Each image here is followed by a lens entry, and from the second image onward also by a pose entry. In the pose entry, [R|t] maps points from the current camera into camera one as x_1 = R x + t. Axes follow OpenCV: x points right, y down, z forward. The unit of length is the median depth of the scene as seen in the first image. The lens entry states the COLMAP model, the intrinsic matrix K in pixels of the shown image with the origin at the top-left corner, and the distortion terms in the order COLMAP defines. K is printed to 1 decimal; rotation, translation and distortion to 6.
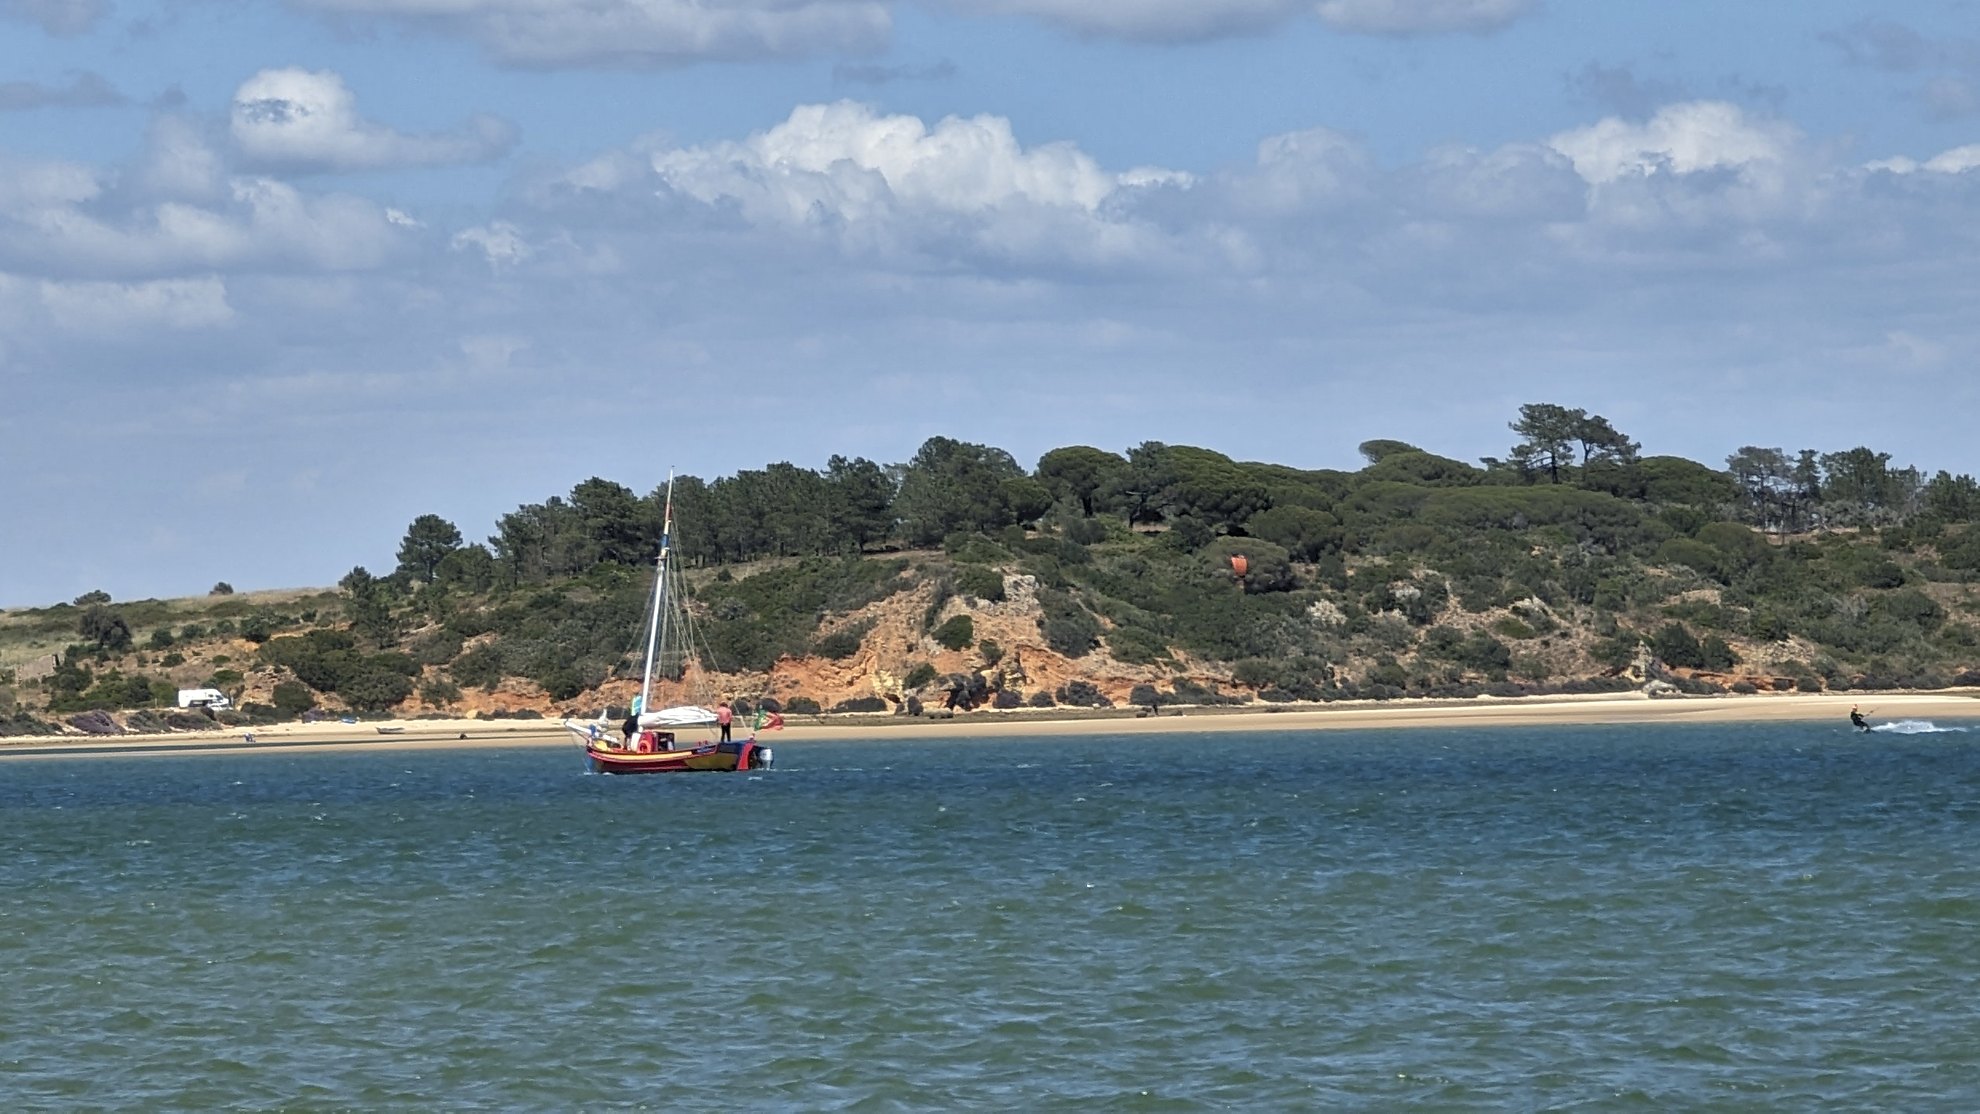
lens RADIAL K [[9899.7, 0, 770.3], [0, 9899.7, 492.8], [0, 0, 1]] dist [0.280768, 0.000000]
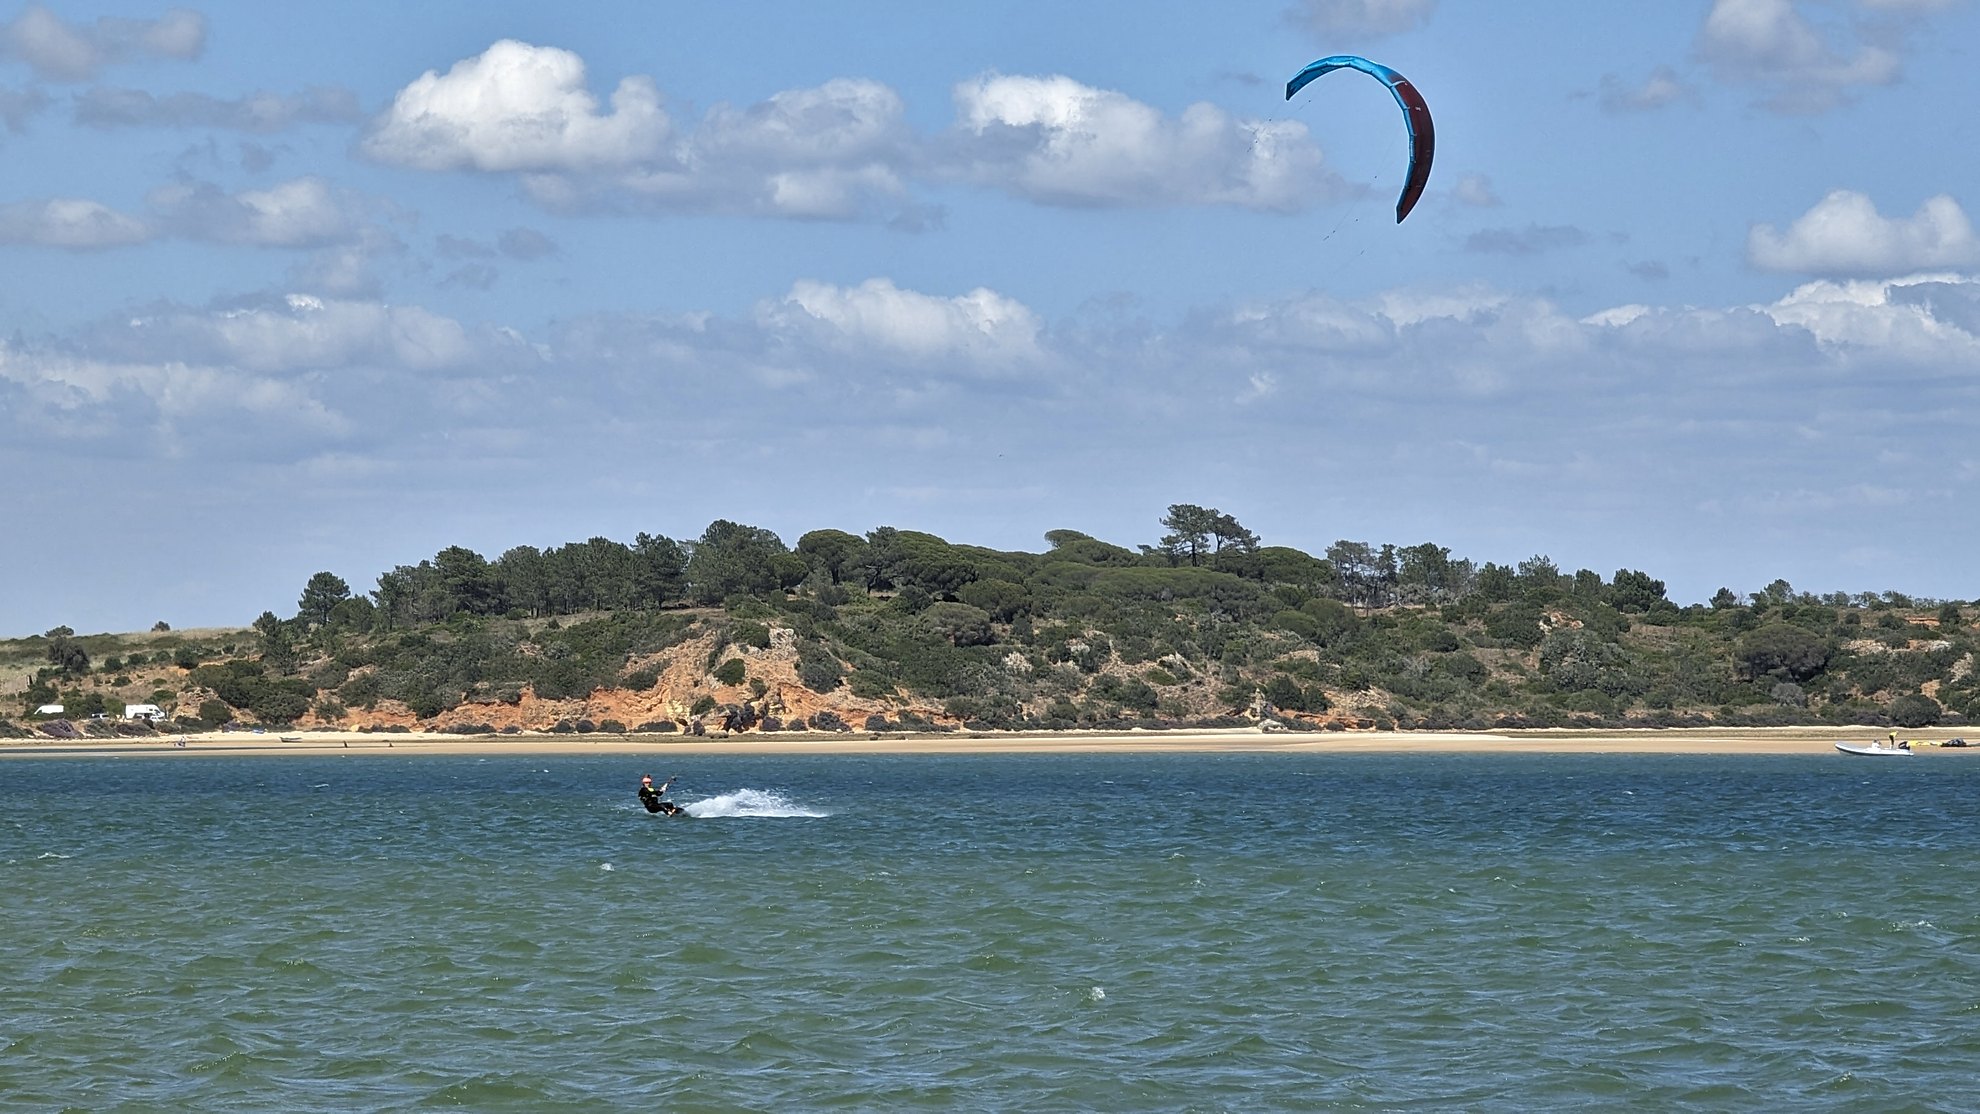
lens RADIAL K [[9899.7, 0, 996.2], [0, 9899.7, 562.2], [0, 0, 1]] dist [0.280768, 0.000000]
pose [[0.999247, 0.019739, 0.033393, 0.009891], [-0.019943, 0.999784, 0.005775, -0.008401], [-0.033272, -0.006437, 0.999426, -0.293508]]
